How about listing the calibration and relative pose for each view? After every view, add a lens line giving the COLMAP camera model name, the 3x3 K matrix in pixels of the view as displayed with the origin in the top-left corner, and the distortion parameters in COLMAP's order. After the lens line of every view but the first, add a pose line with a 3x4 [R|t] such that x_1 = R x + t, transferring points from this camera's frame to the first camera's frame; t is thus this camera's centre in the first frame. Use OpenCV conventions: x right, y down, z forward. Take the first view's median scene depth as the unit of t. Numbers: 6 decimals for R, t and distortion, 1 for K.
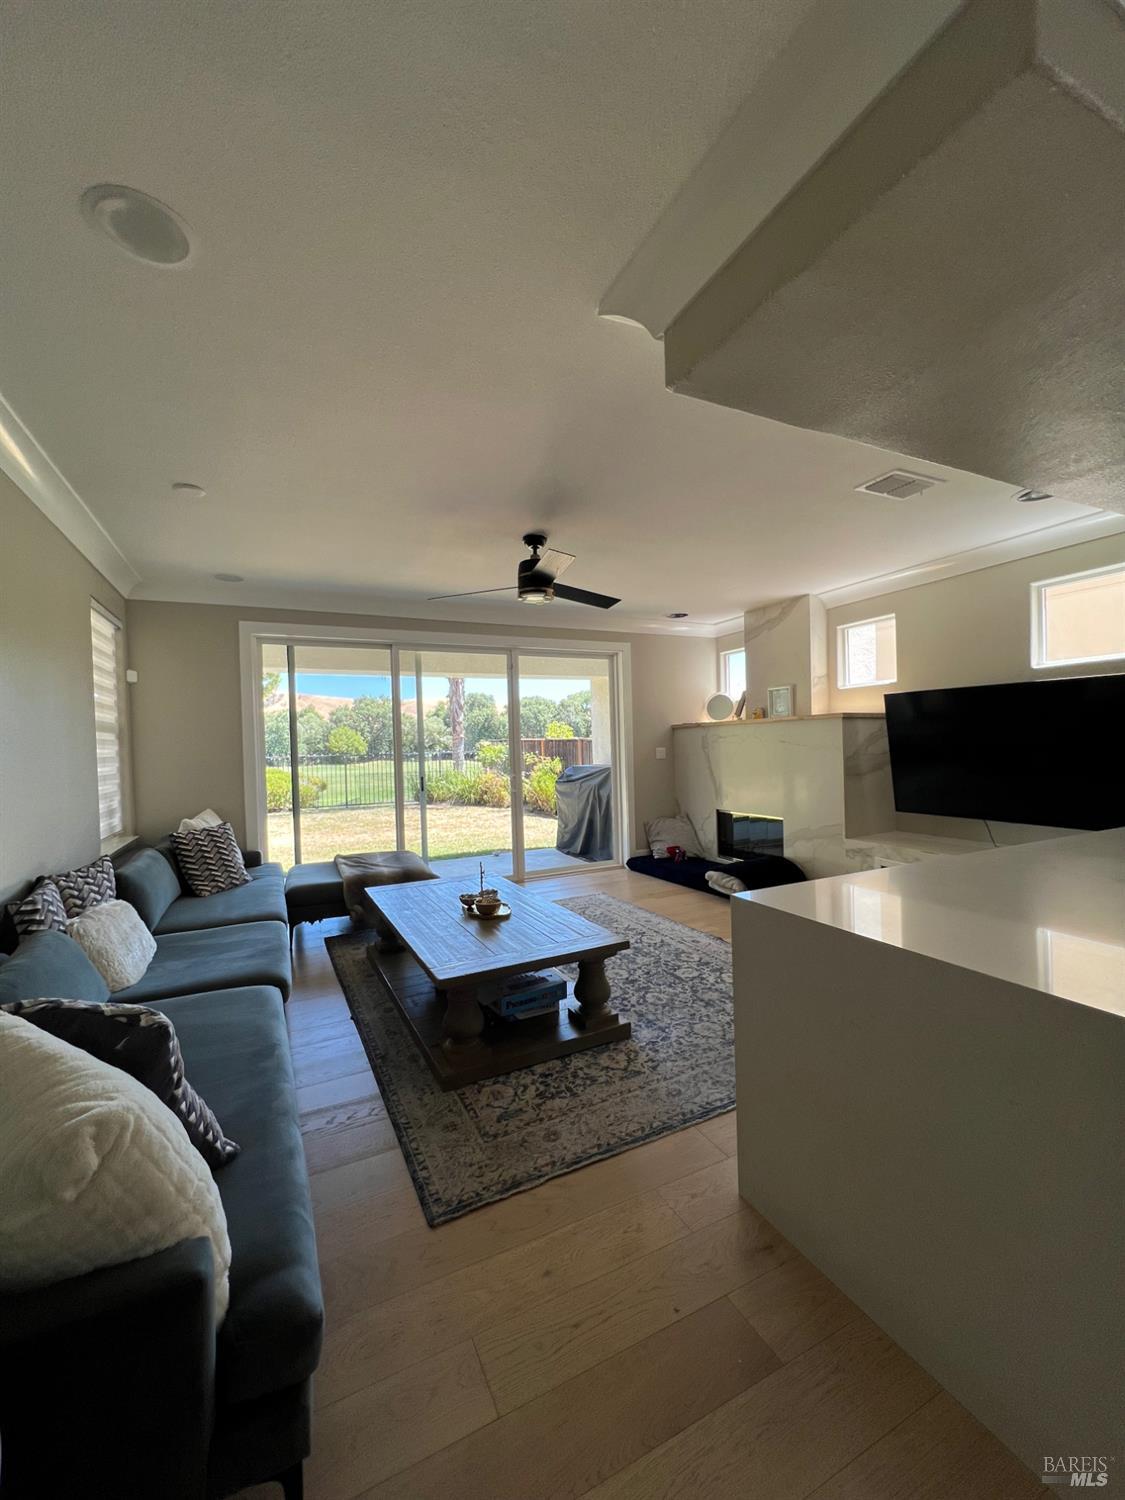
lens RADIAL K [[598.0, 0, 561.4], [0, 598.0, 752.9], [0, 0, 1]] dist [-0.002742, 0.000461]
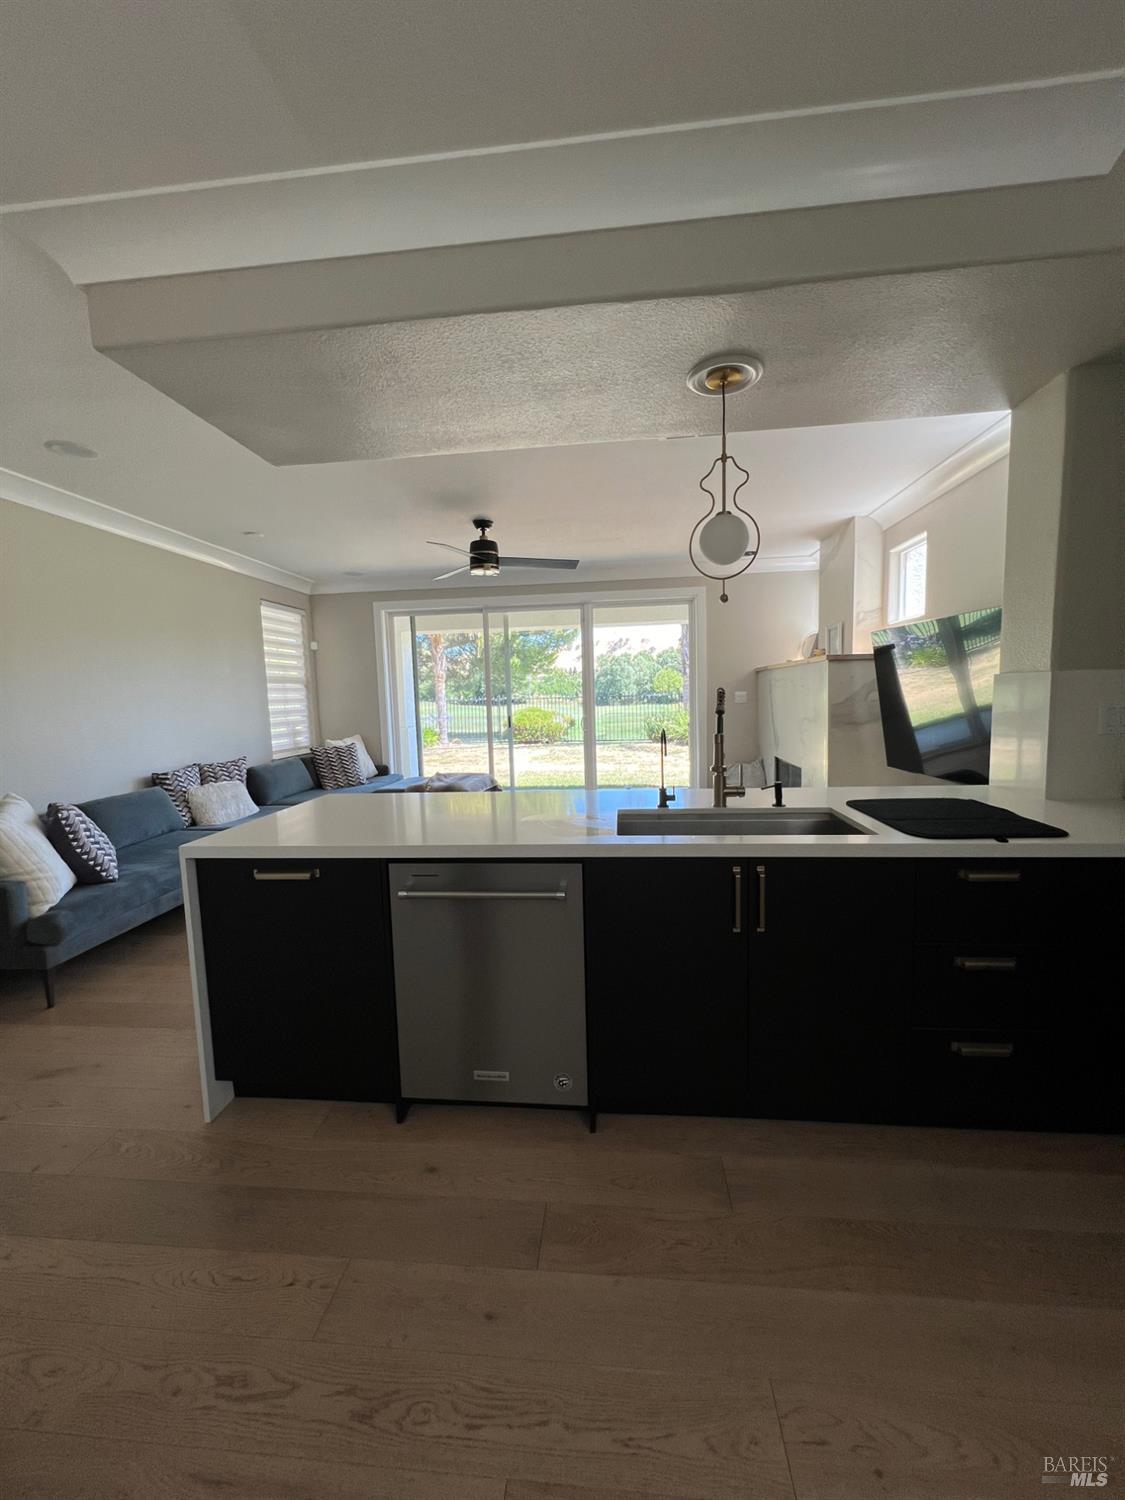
lens RADIAL K [[598.0, 0, 561.4], [0, 598.0, 752.9], [0, 0, 1]] dist [-0.002742, 0.000461]
pose [[0.850208, 0.053958, -0.523675, 0.630138], [-0.001455, 0.994971, 0.100157, -0.009732], [0.526446, -0.084392, 0.846010, 0.011877]]
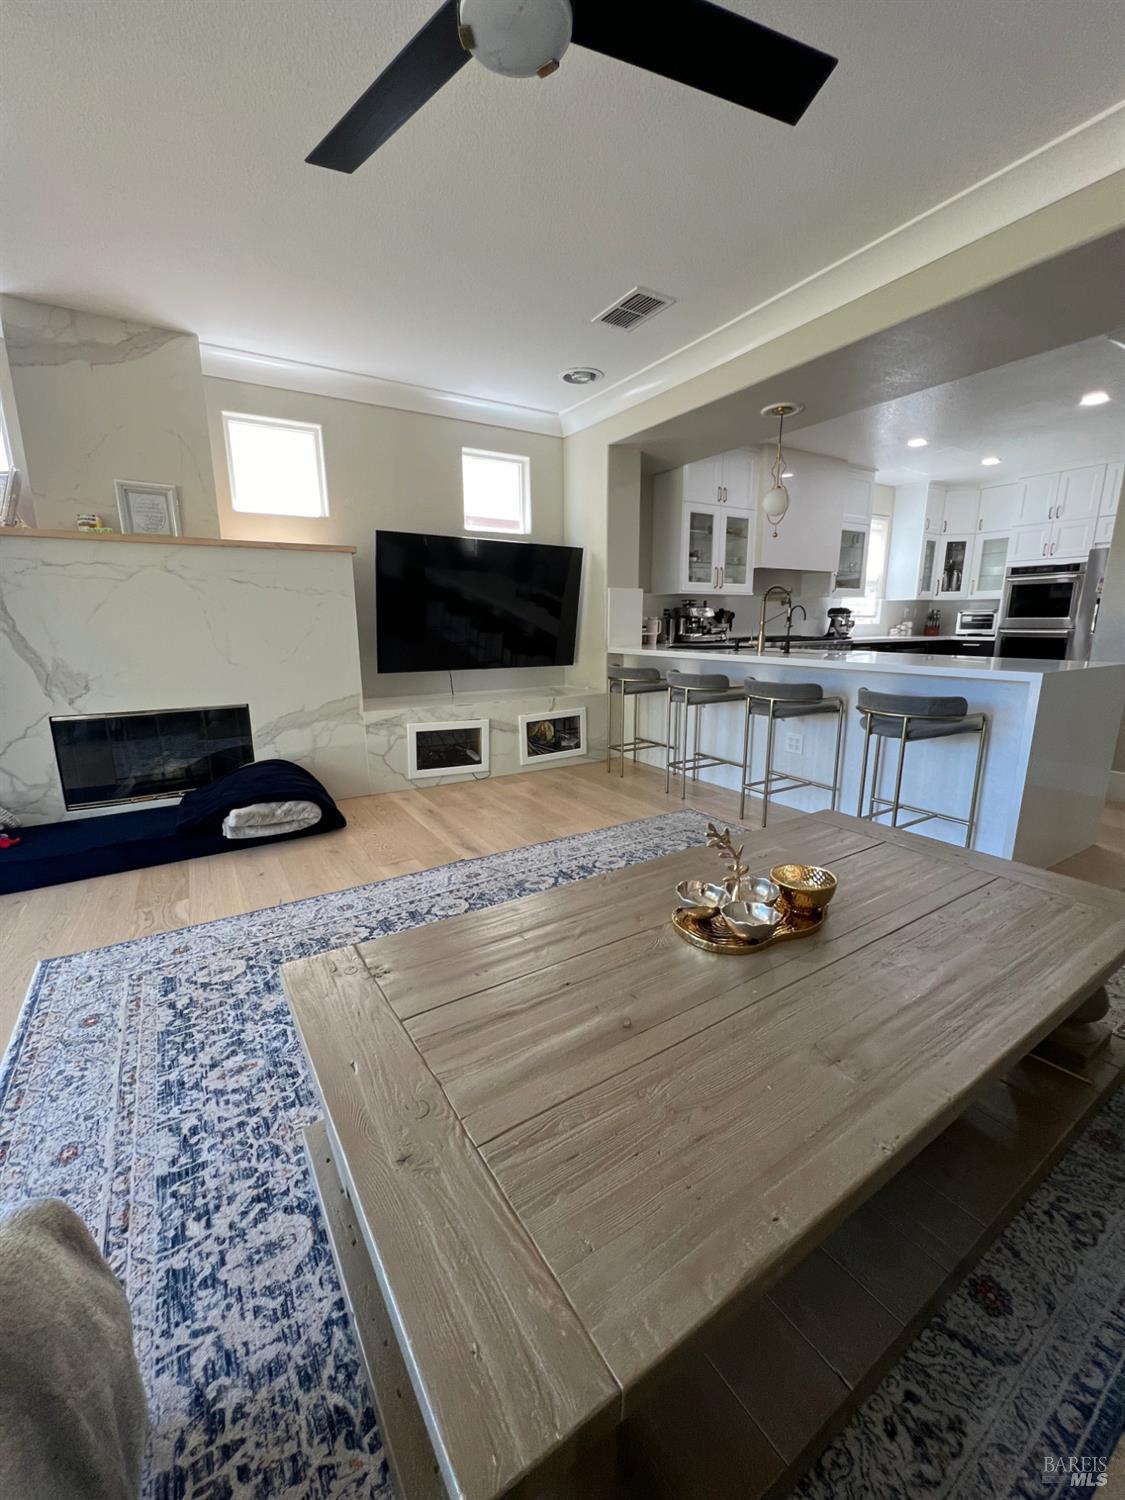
lens RADIAL K [[598.0, 0, 561.4], [0, 598.0, 752.9], [0, 0, 1]] dist [-0.002742, 0.000461]
pose [[-0.099598, -0.188875, 0.976937, -0.354548], [0.024404, 0.981060, 0.192160, 0.052406], [-0.994728, 0.042980, -0.093102, 0.844702]]
